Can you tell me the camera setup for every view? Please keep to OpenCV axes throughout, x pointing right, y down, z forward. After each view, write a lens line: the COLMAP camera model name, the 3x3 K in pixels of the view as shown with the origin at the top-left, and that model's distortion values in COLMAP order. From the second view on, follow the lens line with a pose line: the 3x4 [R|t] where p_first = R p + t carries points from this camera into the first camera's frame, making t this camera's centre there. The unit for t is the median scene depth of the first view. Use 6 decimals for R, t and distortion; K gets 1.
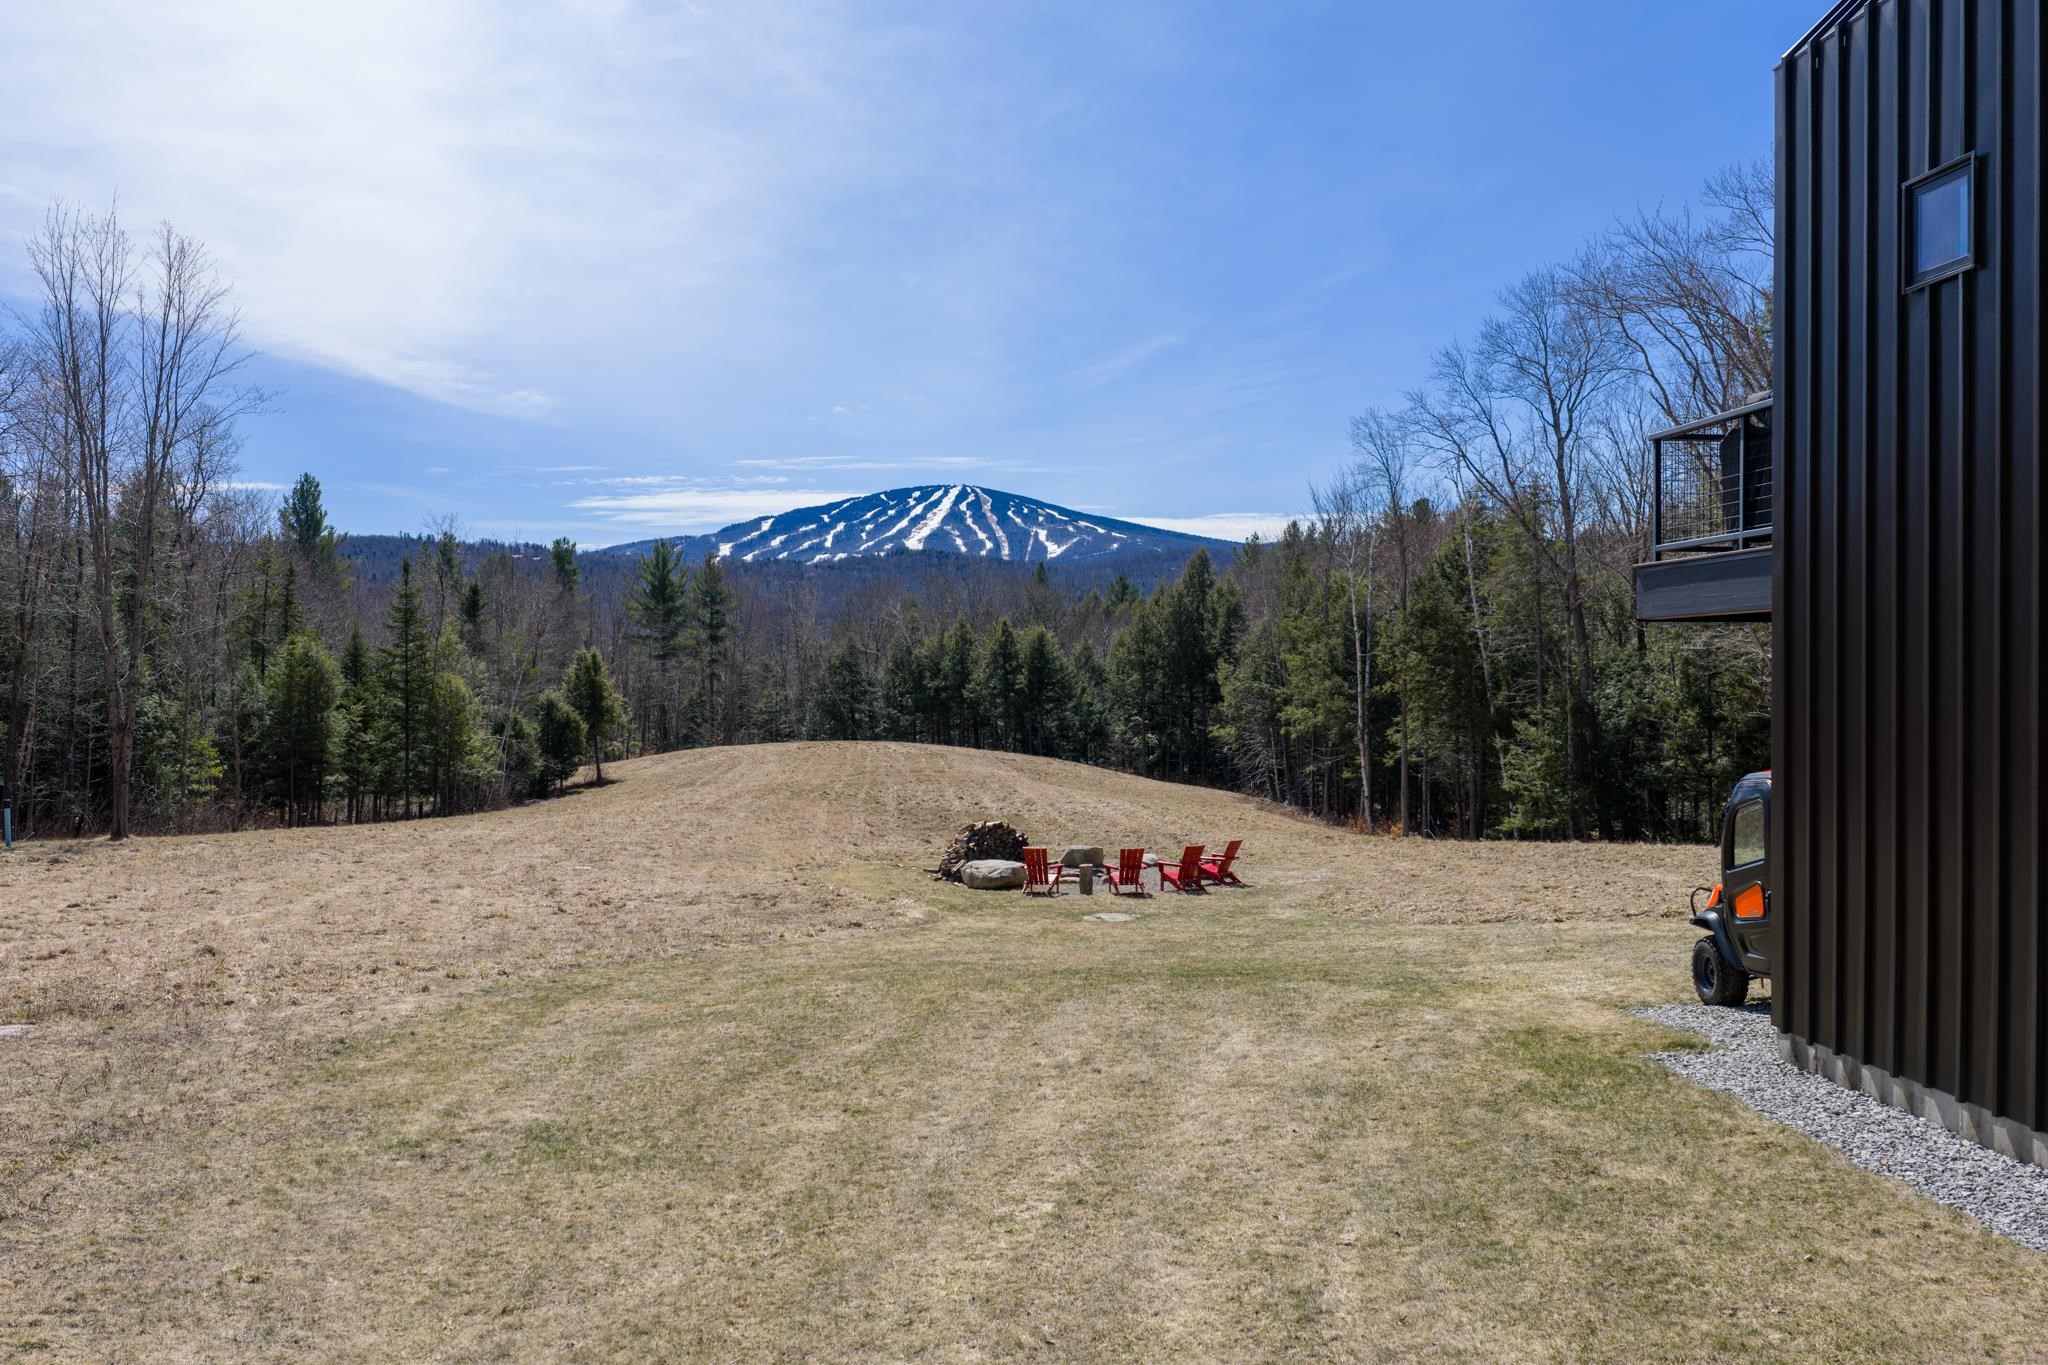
lens RADIAL K [[1762.2, 0, 1021.4], [0, 1762.2, 674.8], [0, 0, 1]] dist [0.048566, -0.099932]
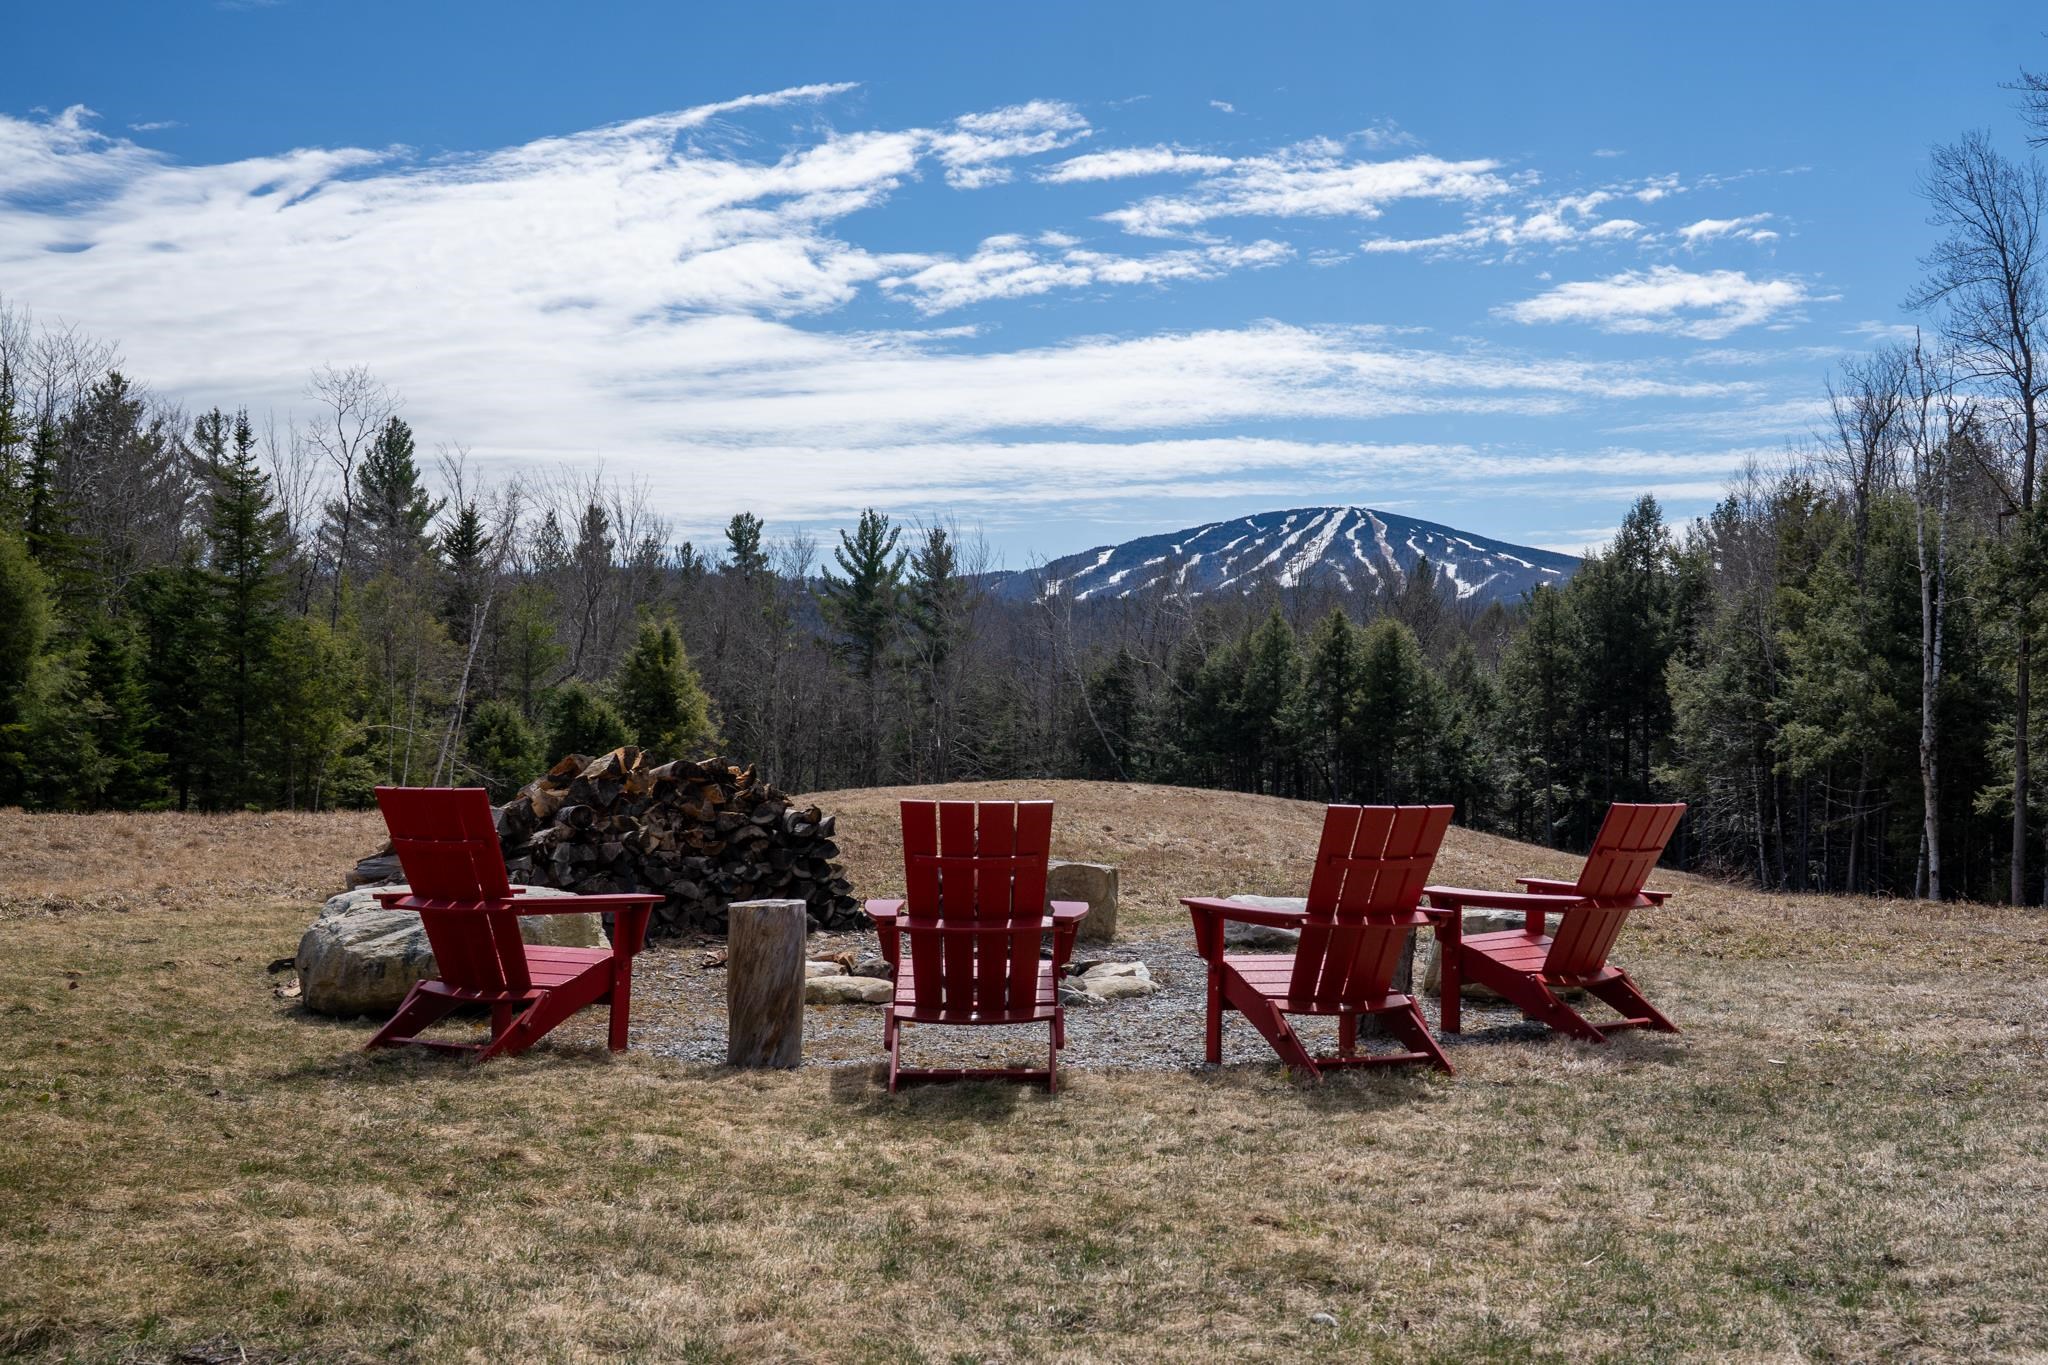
lens RADIAL K [[2173.2, 0, 1055.3], [0, 2173.2, 825.6], [0, 0, 1]] dist [-0.008296, 0.000000]
pose [[0.985917, 0.021313, -0.165870, 0.025949], [-0.015292, 0.999180, 0.037488, 0.023328], [0.166533, -0.034424, 0.985435, 0.201366]]
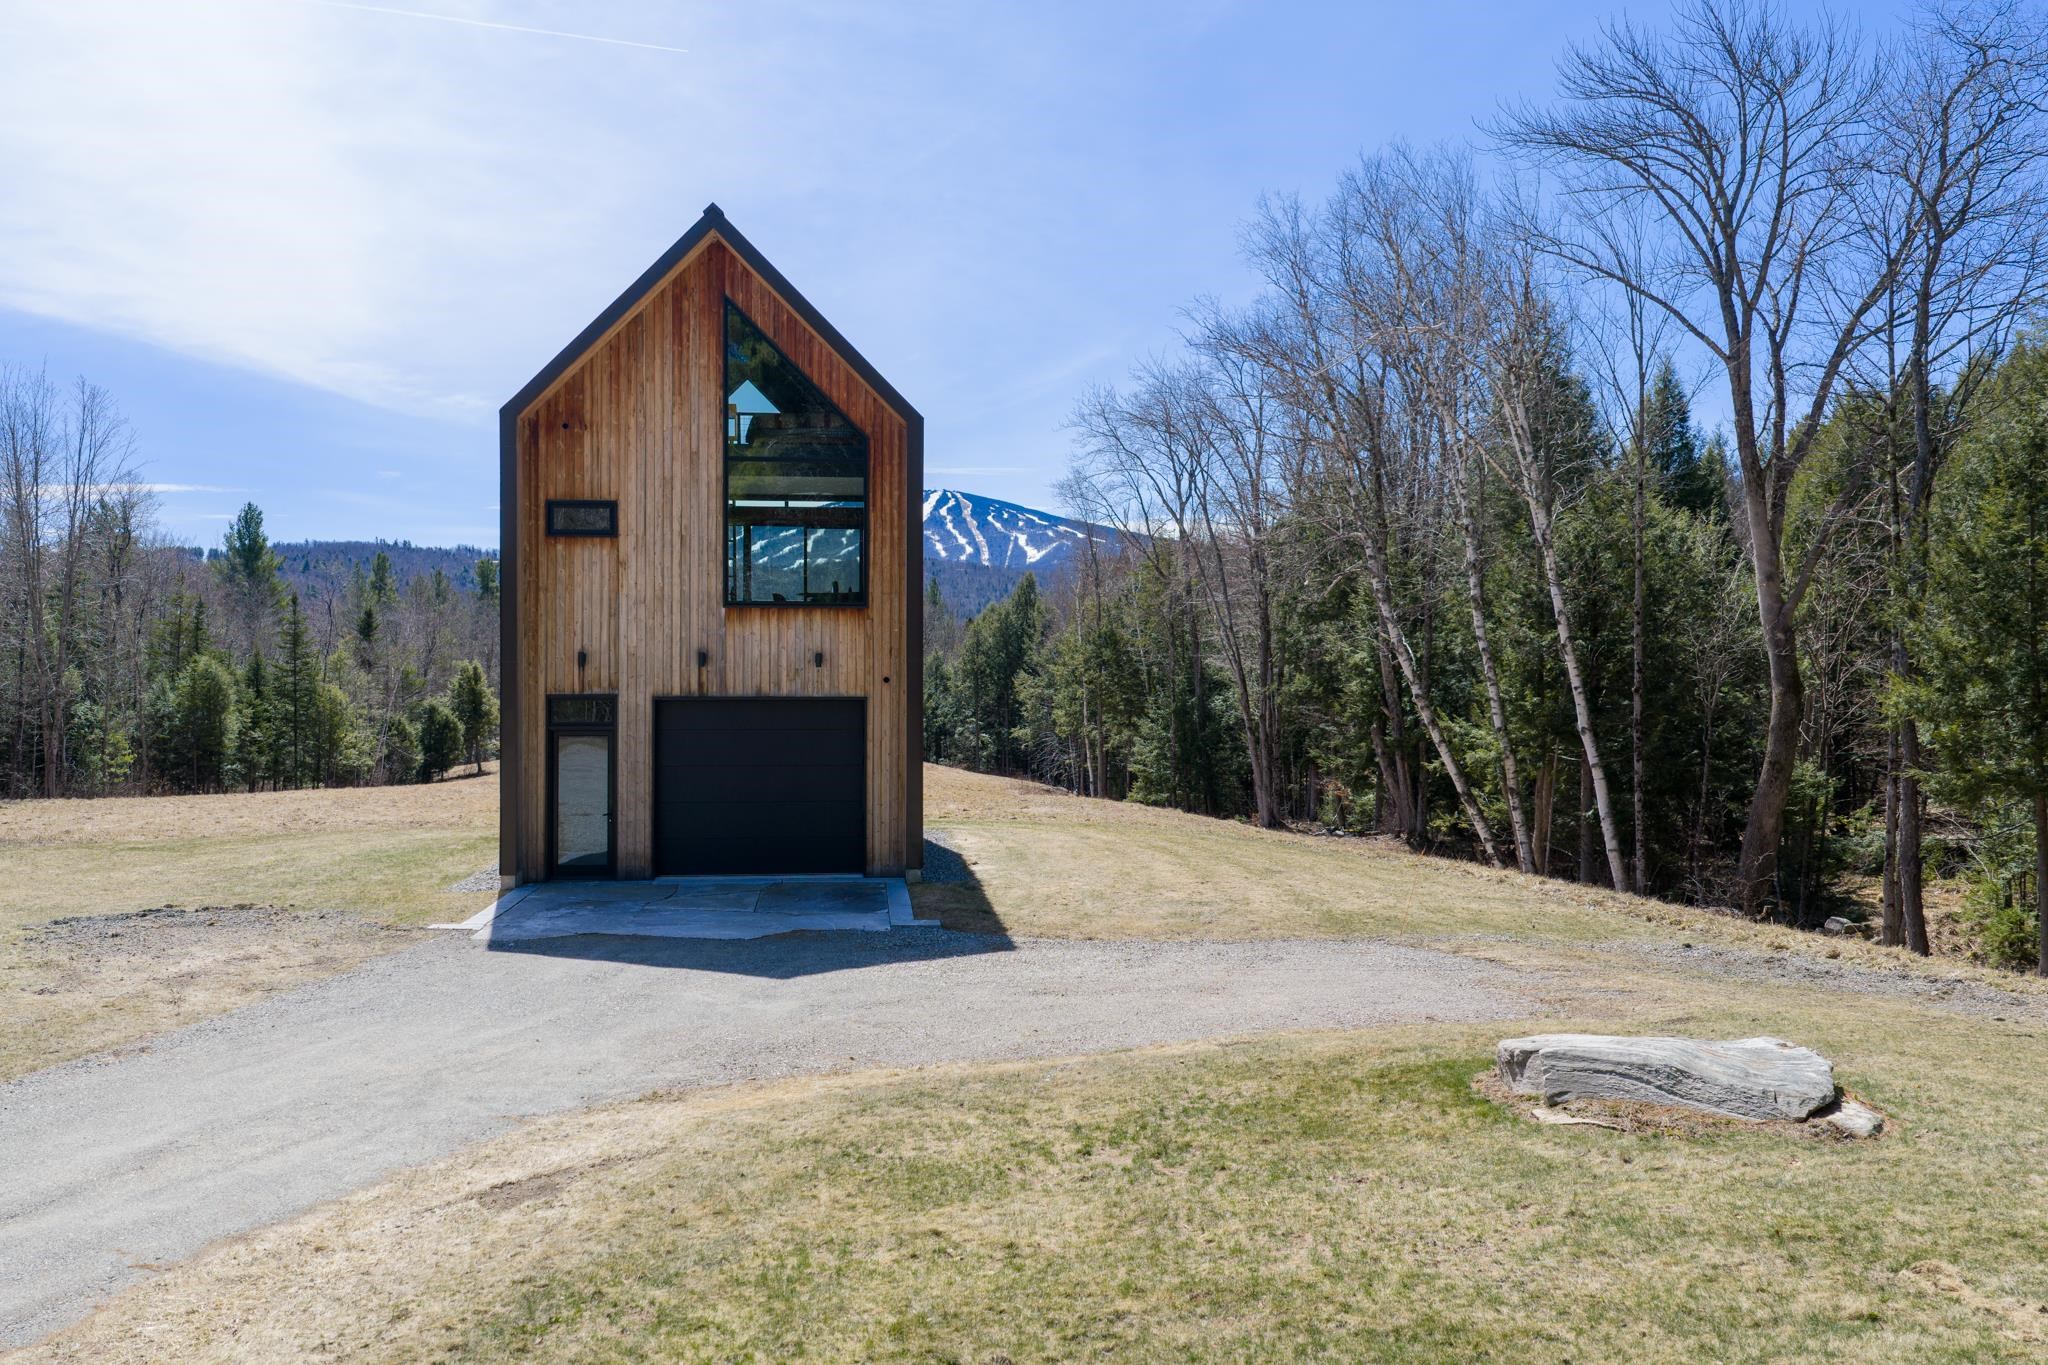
lens RADIAL K [[1762.2, 0, 1046.9], [0, 1762.2, 683.7], [0, 0, 1]] dist [0.048566, -0.099932]
pose [[0.999766, -0.002043, 0.021525, 0.097740], [0.001979, 0.999994, 0.003009, -0.002469], [-0.021531, -0.002966, 0.999764, -0.165277]]
